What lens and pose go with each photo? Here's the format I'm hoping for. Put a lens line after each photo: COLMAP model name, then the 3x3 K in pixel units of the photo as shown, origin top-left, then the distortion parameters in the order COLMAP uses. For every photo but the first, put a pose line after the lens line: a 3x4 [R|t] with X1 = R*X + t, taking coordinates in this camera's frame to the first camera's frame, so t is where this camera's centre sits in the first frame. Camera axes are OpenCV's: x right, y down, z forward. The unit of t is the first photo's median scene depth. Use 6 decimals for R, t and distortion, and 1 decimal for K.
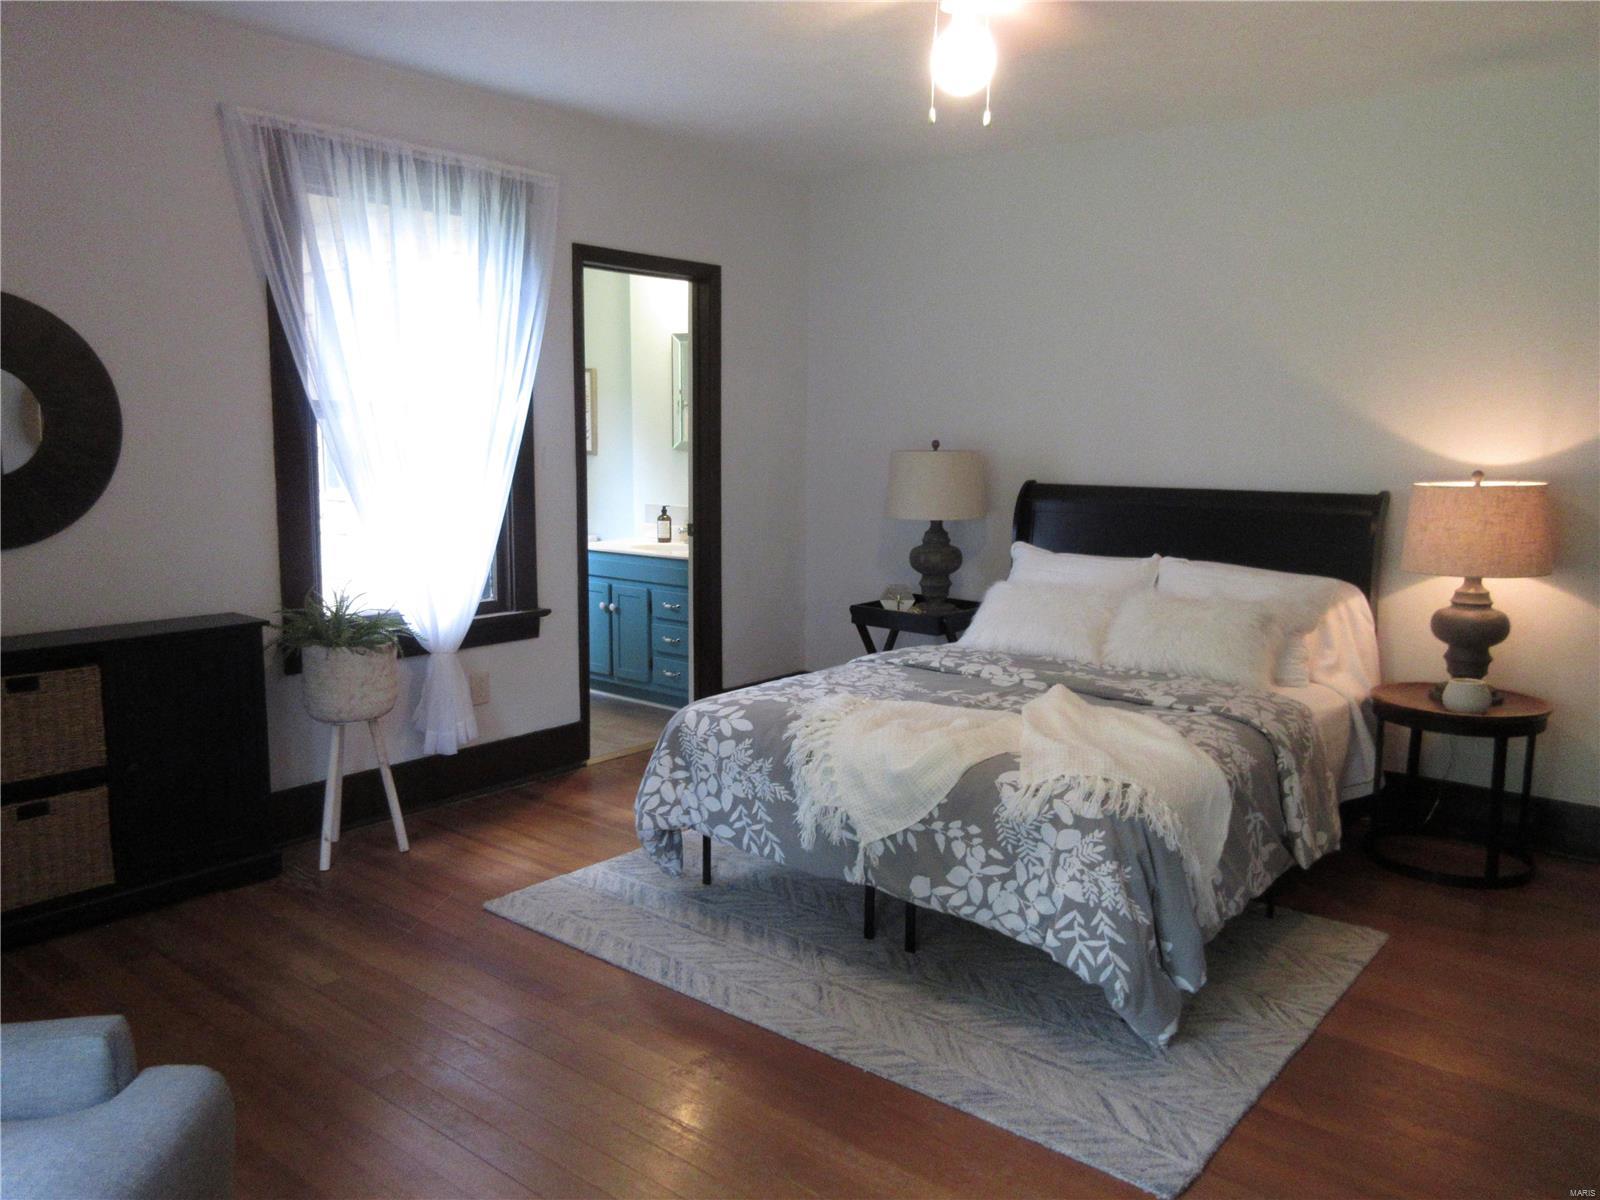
lens RADIAL K [[1217.9, 0, 798.5], [0, 1217.9, 600.2], [0, 0, 1]] dist [0.016595, 0.002183]
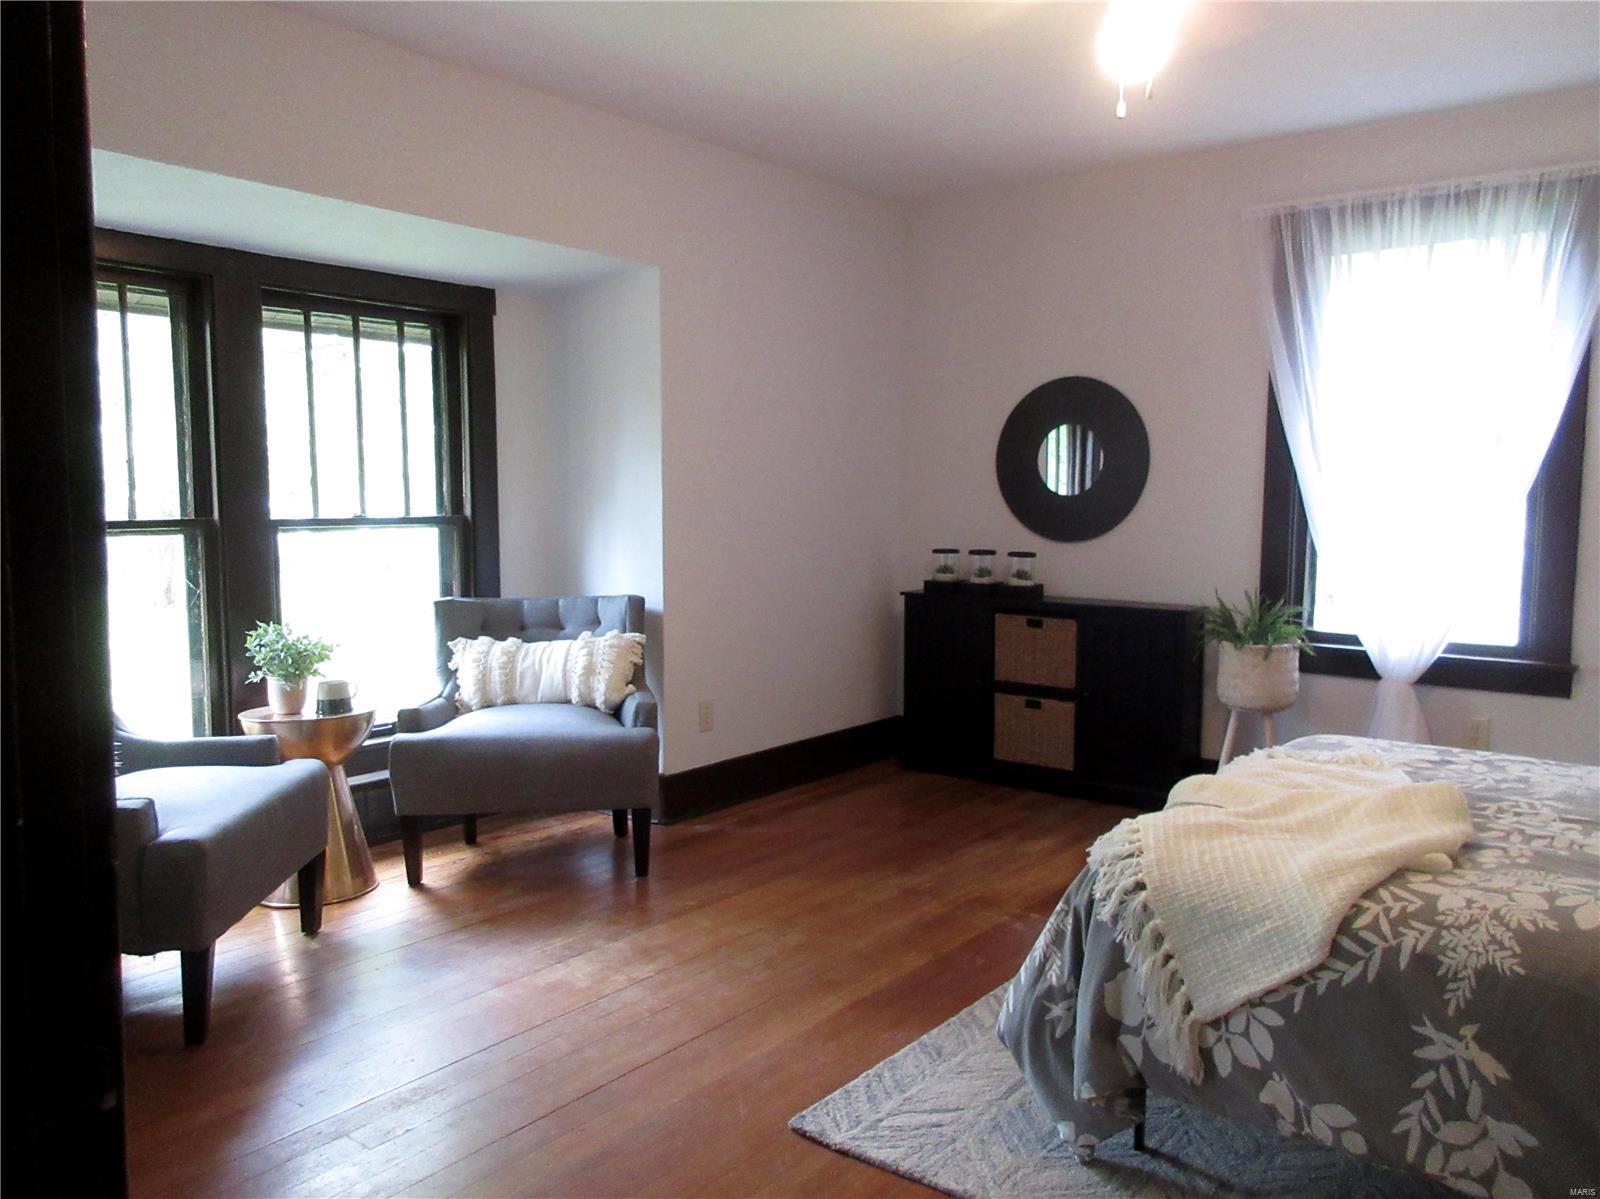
lens RADIAL K [[1217.9, 0, 800.5], [0, 1217.9, 600.6], [0, 0, 1]] dist [0.016595, 0.002183]
pose [[0.032570, 0.078594, -0.996375, 0.749989], [-0.147611, 0.986349, 0.072978, -0.024858], [0.988509, 0.144699, 0.043727, 0.503681]]
